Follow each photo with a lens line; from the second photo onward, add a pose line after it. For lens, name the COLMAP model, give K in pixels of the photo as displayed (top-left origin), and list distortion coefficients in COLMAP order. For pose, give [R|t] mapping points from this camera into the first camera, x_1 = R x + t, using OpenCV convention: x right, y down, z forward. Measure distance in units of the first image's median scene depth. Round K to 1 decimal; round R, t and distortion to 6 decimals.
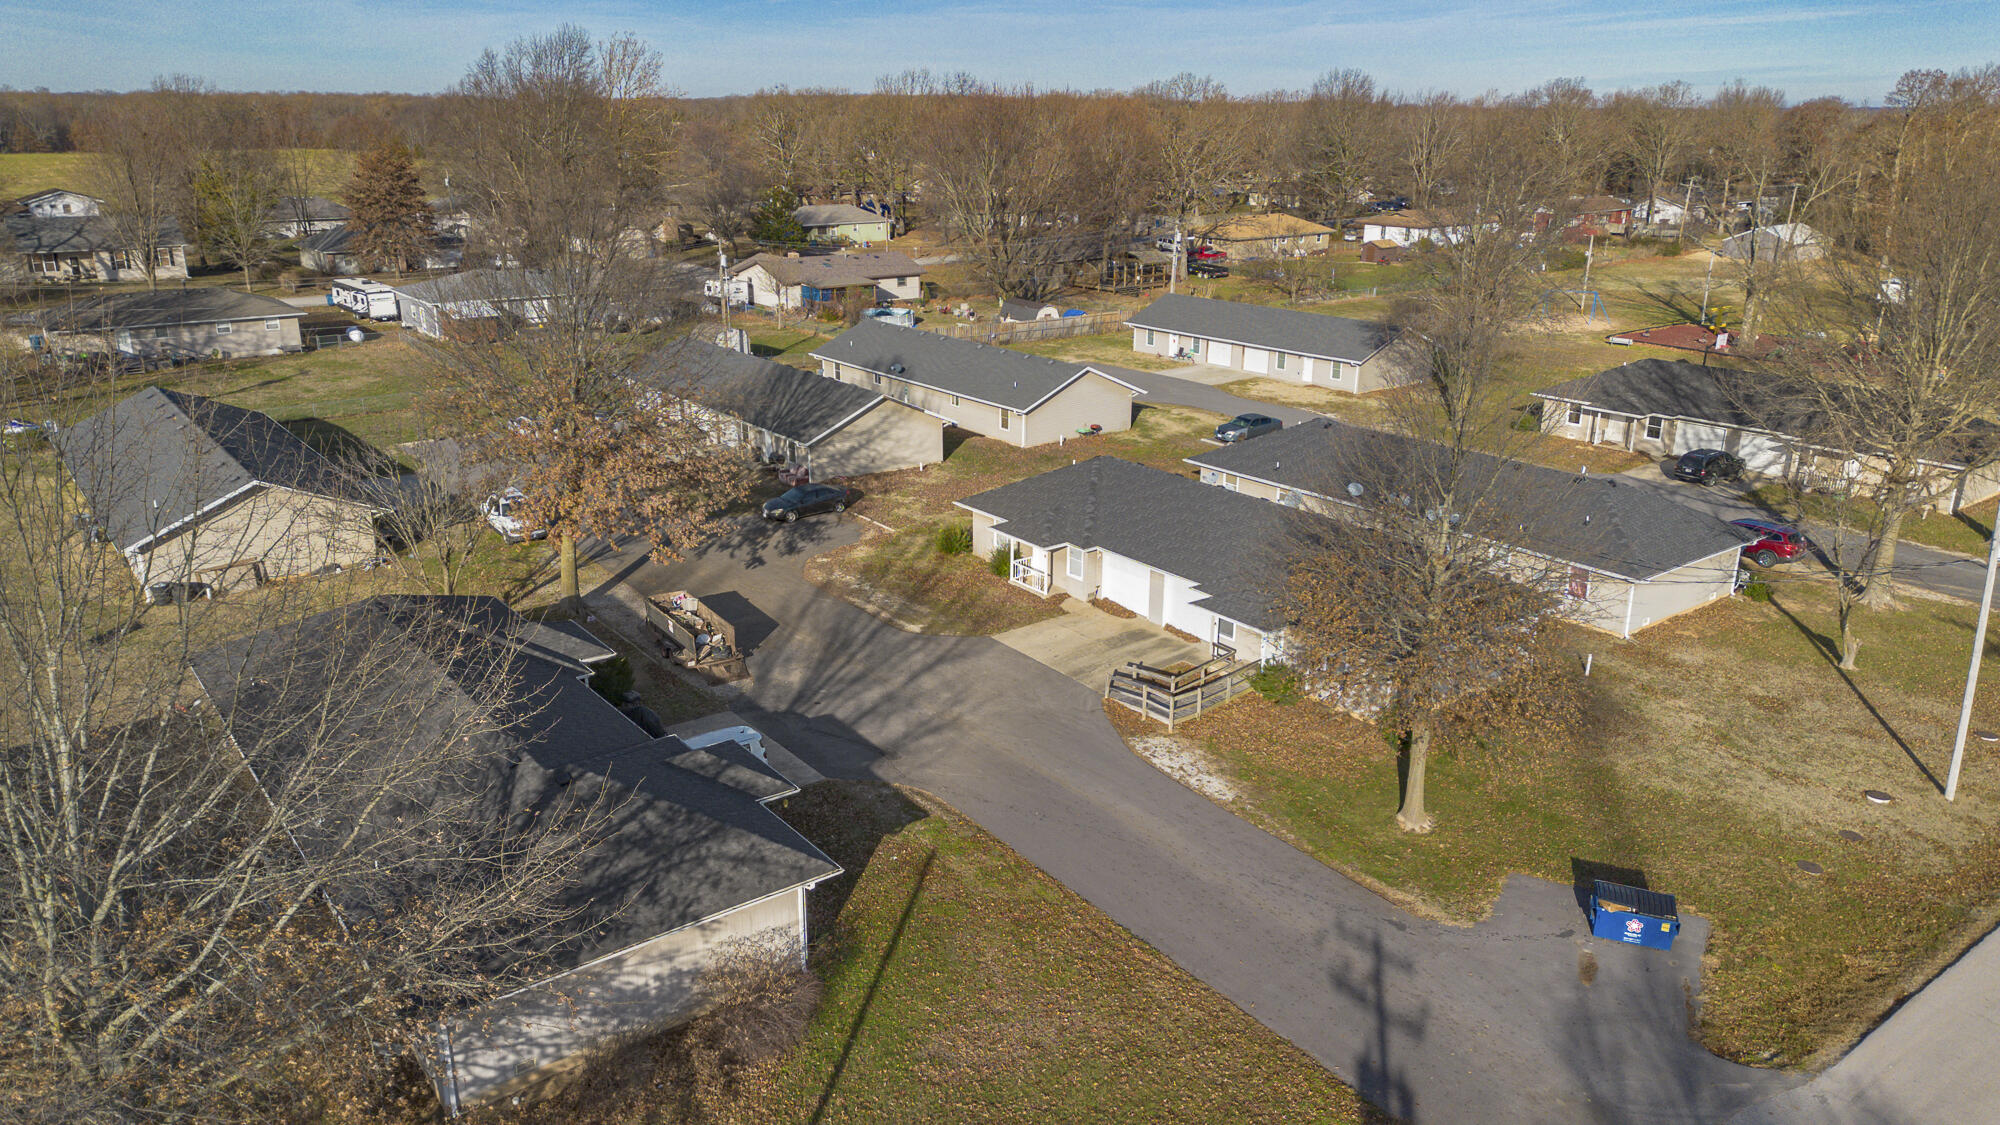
lens RADIAL K [[1343.6, 0, 1003.0], [0, 1343.6, 601.7], [0, 0, 1]] dist [0.145755, -0.157457]
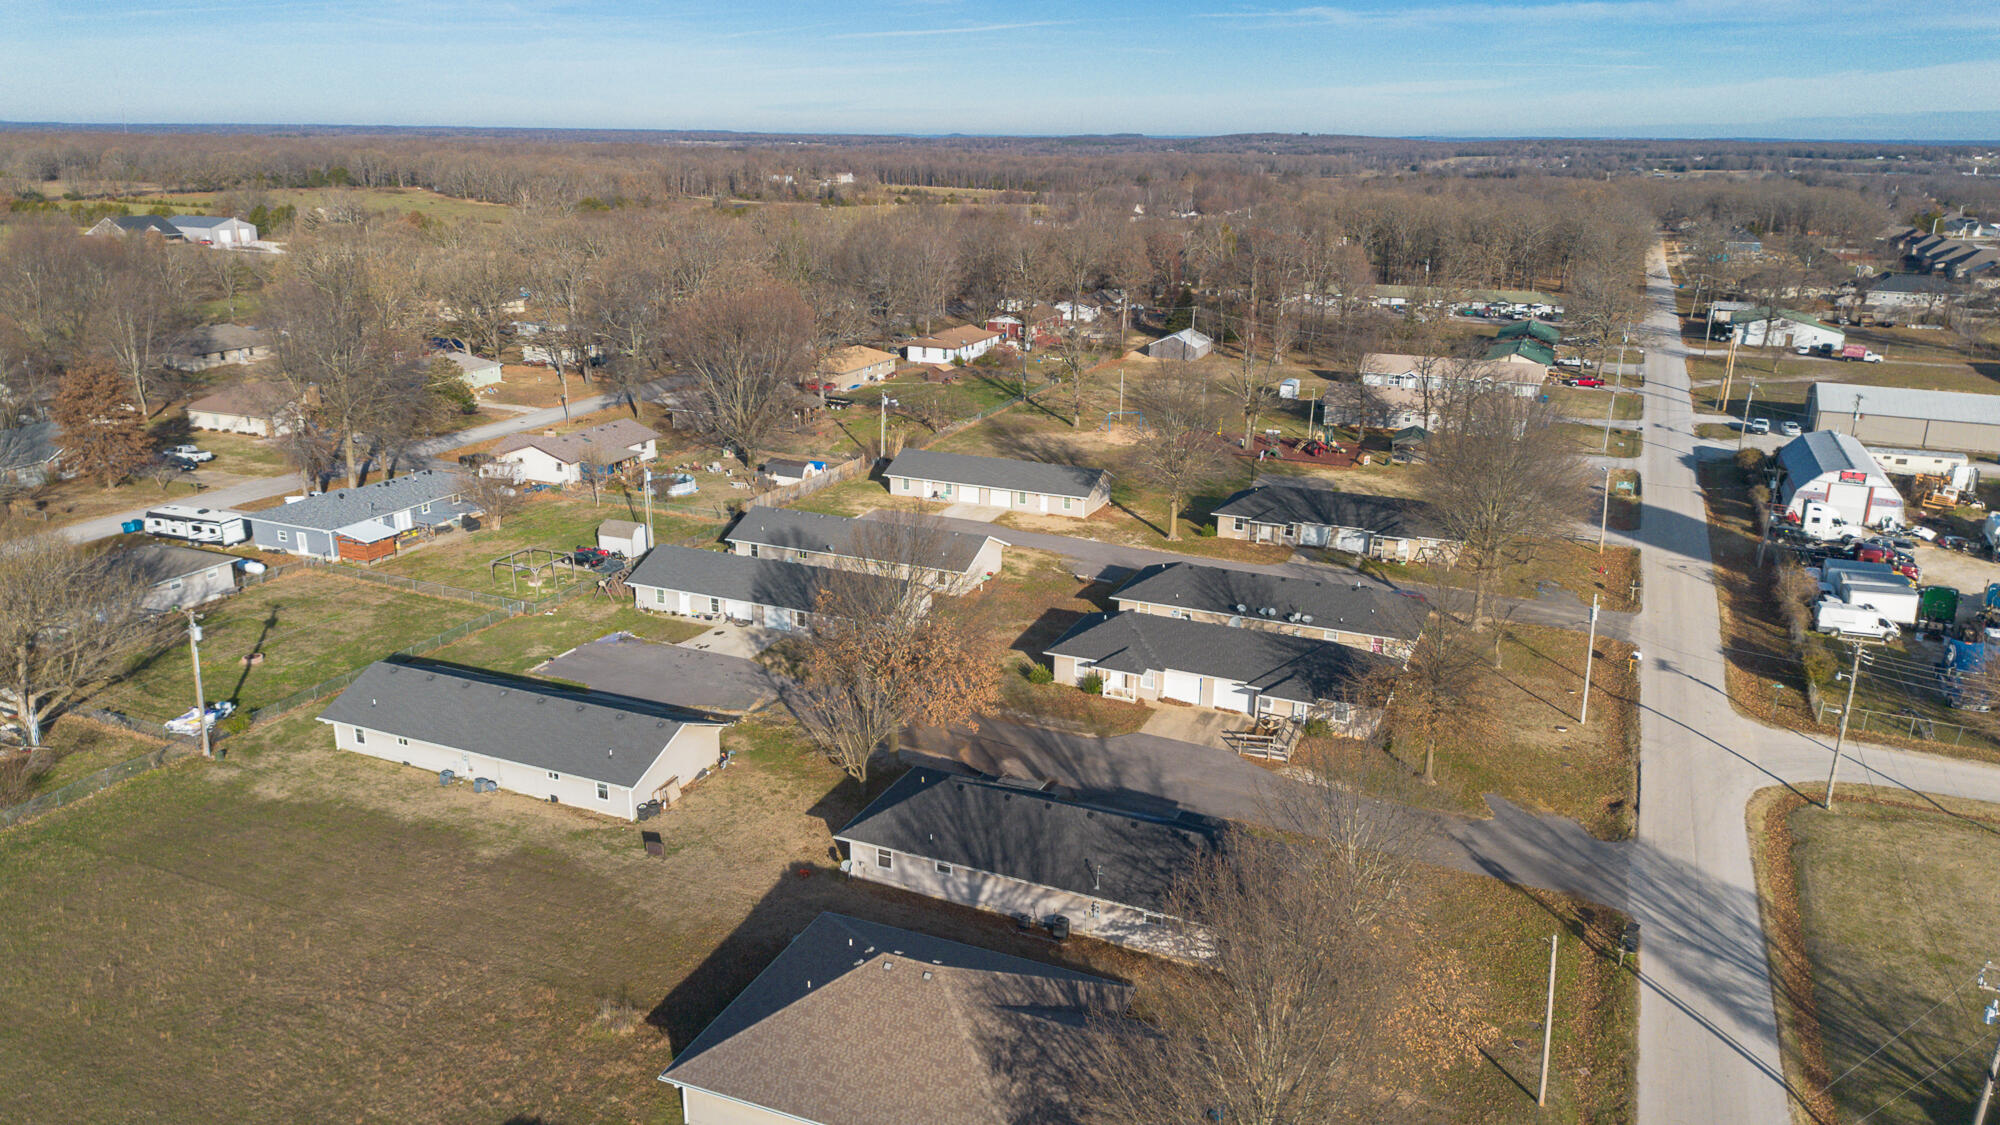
lens RADIAL K [[1417.2, 0, 1000.0], [0, 1417.2, 562.5], [0, 0, 1]] dist [0.081980, -0.086440]
pose [[0.874789, -0.130305, 0.466653, -1.017576], [0.153406, 0.988094, -0.011667, -0.201714], [-0.459577, 0.081793, 0.884363, -0.538797]]
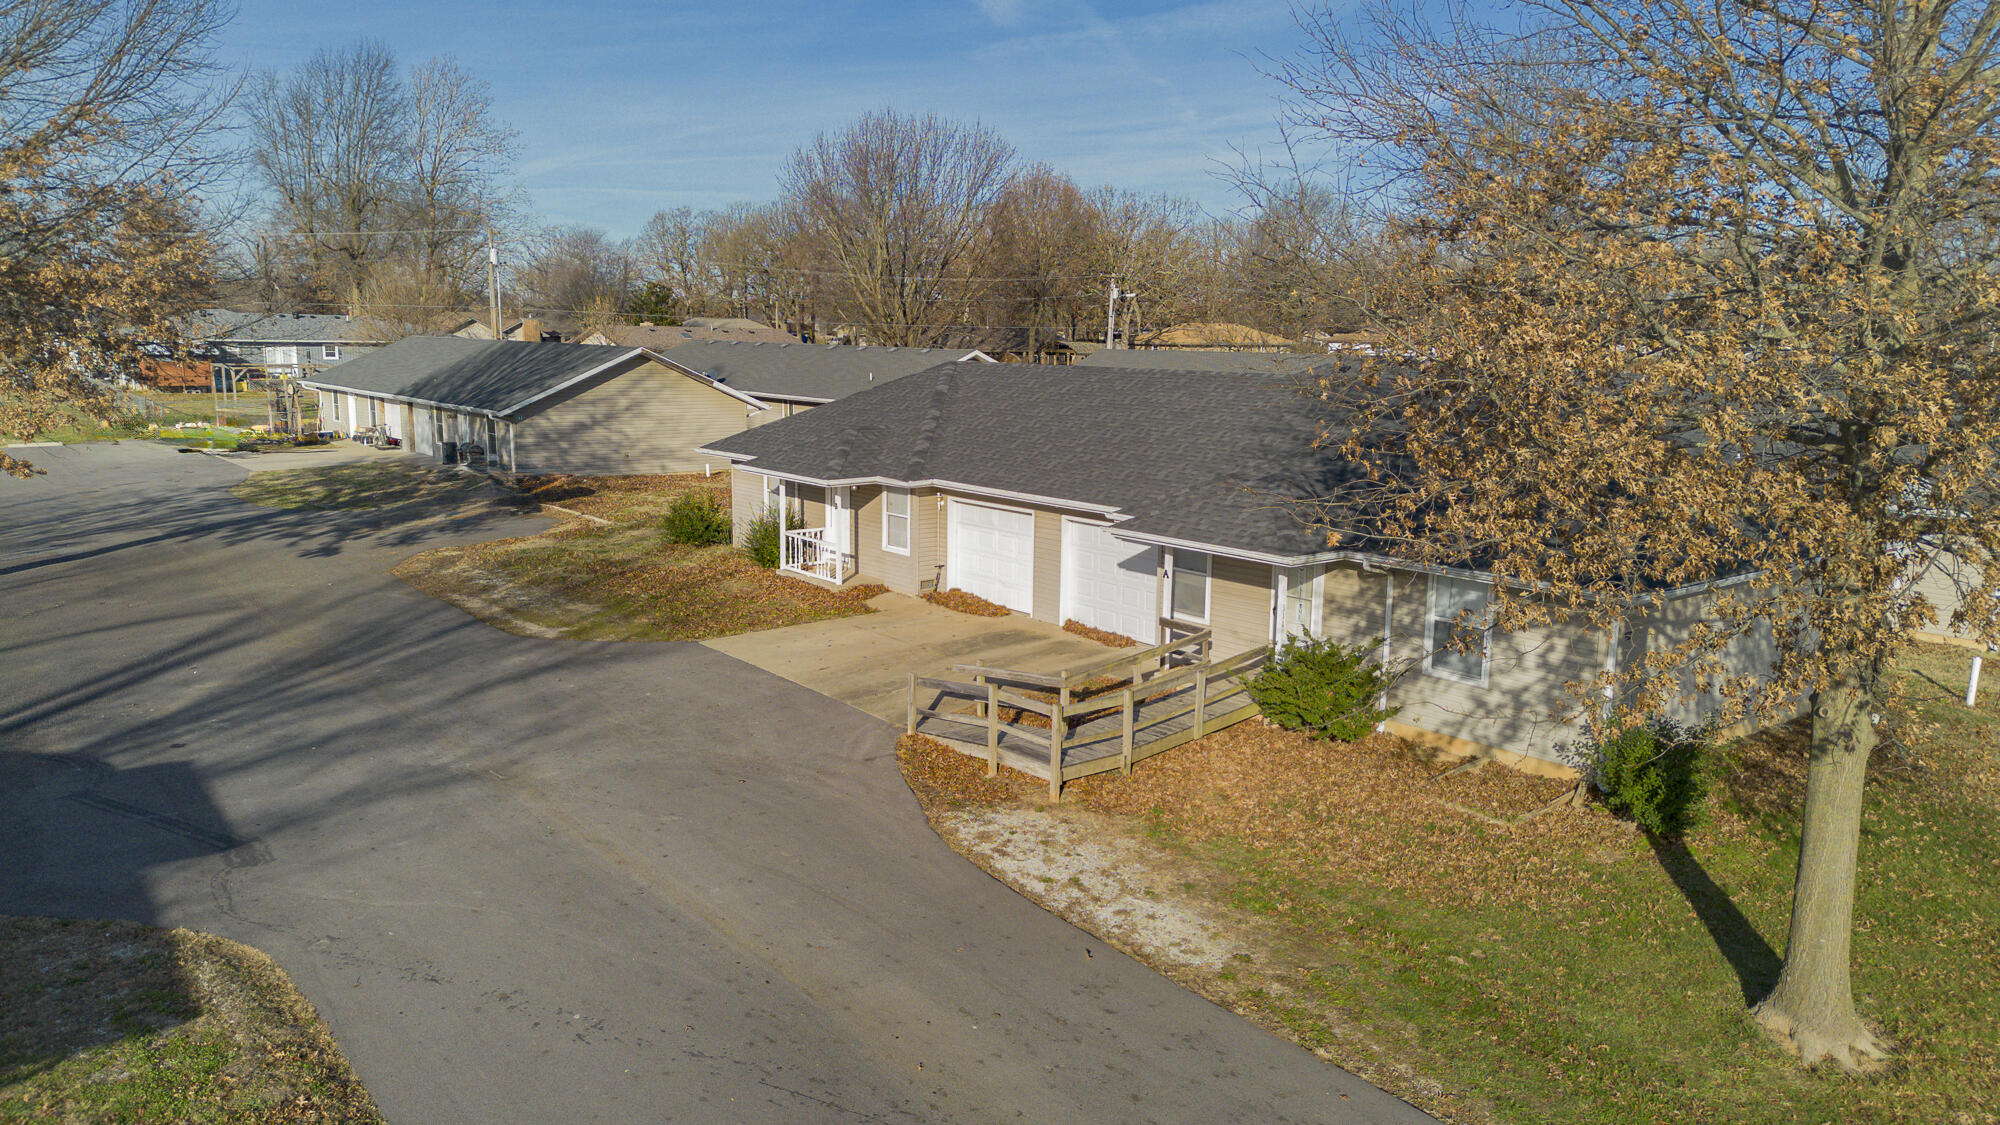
lens RADIAL K [[1343.6, 0, 1003.0], [0, 1343.6, 601.7], [0, 0, 1]] dist [0.145755, -0.157457]
pose [[0.999567, -0.000030, 0.029438, 0.089267], [0.004723, 0.987209, -0.159362, 0.093211], [-0.029056, 0.159432, 0.986781, 0.554364]]
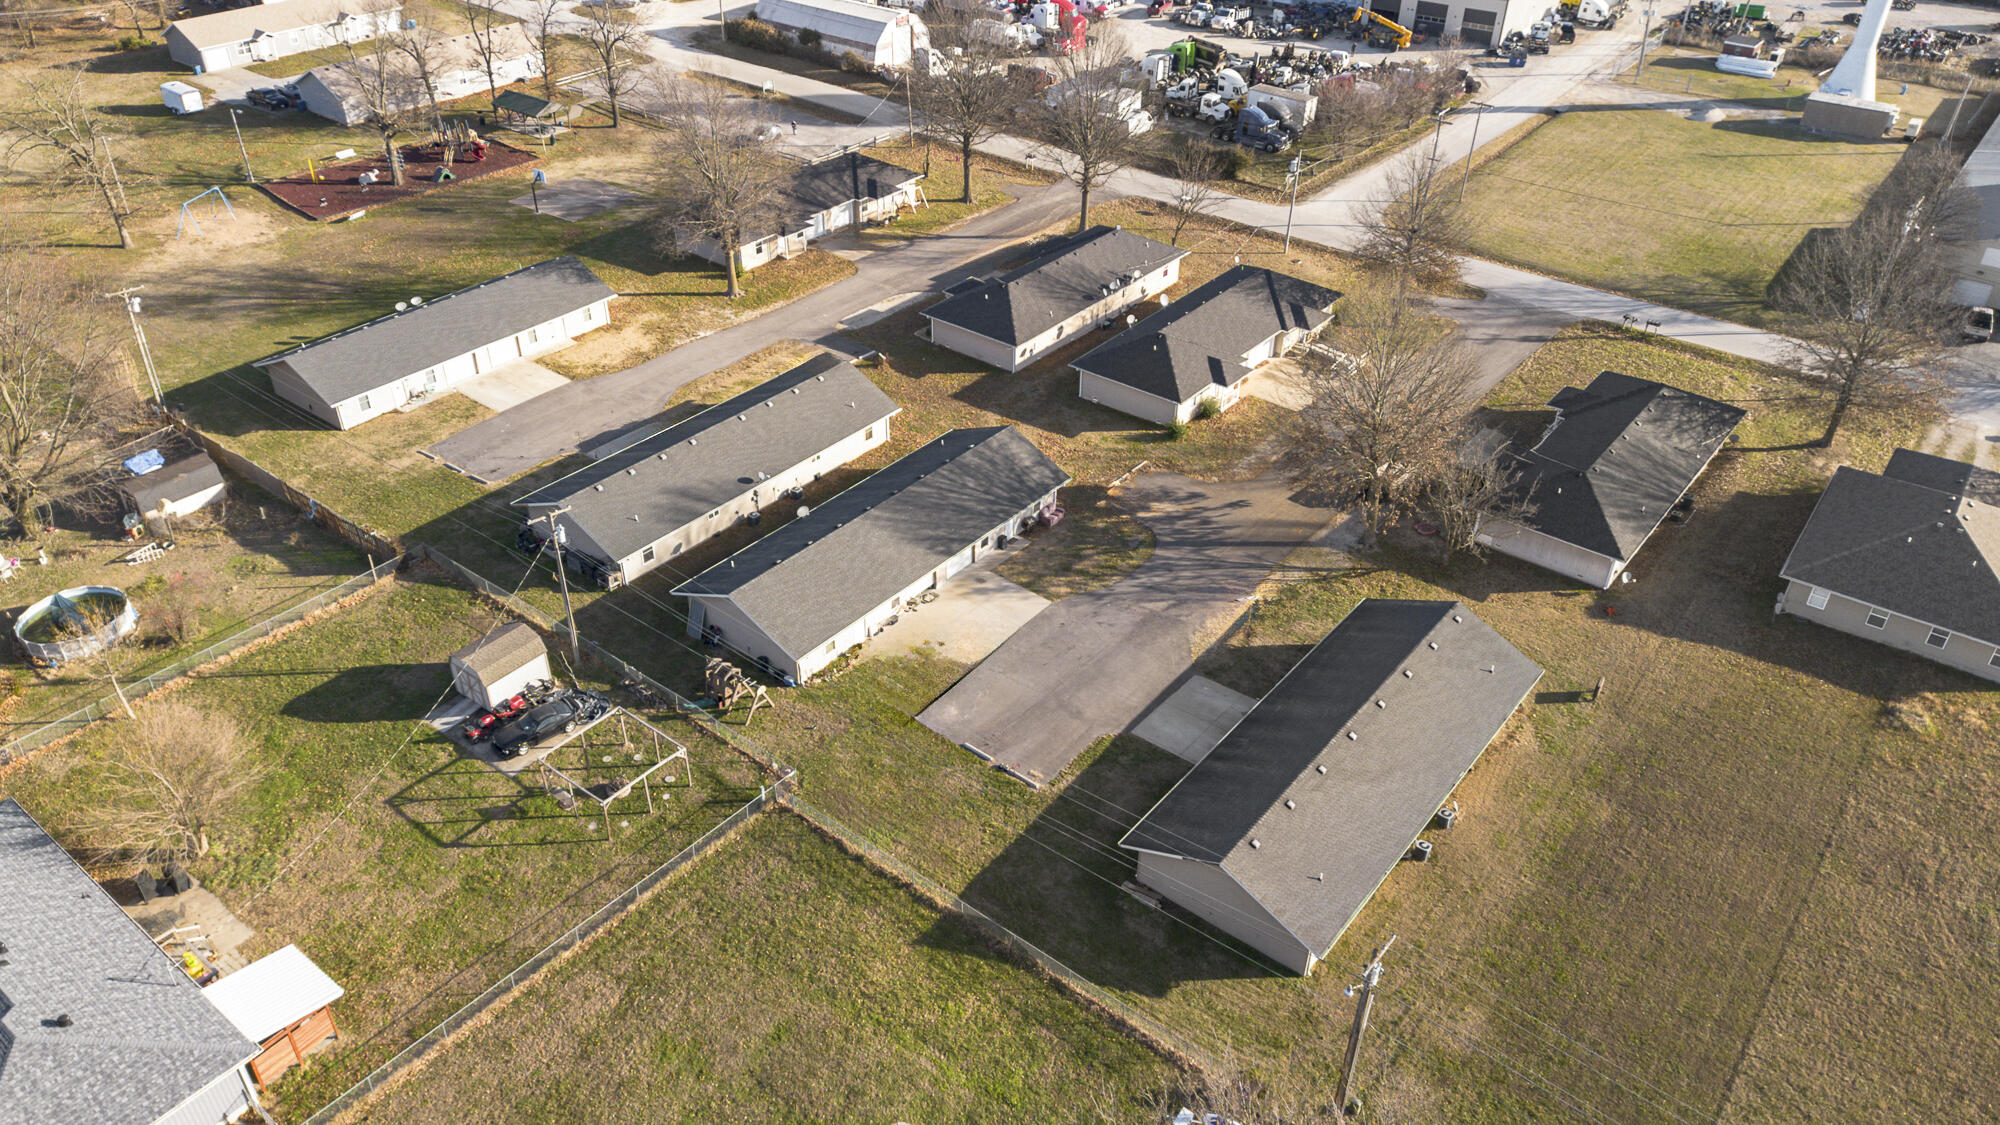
lens RADIAL K [[1417.2, 0, 1000.0], [0, 1417.2, 562.5], [0, 0, 1]] dist [0.081980, -0.086440]
pose [[-0.232525, -0.554808, 0.798824, -1.649021], [0.323625, 0.730398, 0.601486, -1.178792], [-0.917169, 0.398380, 0.009714, 1.509321]]
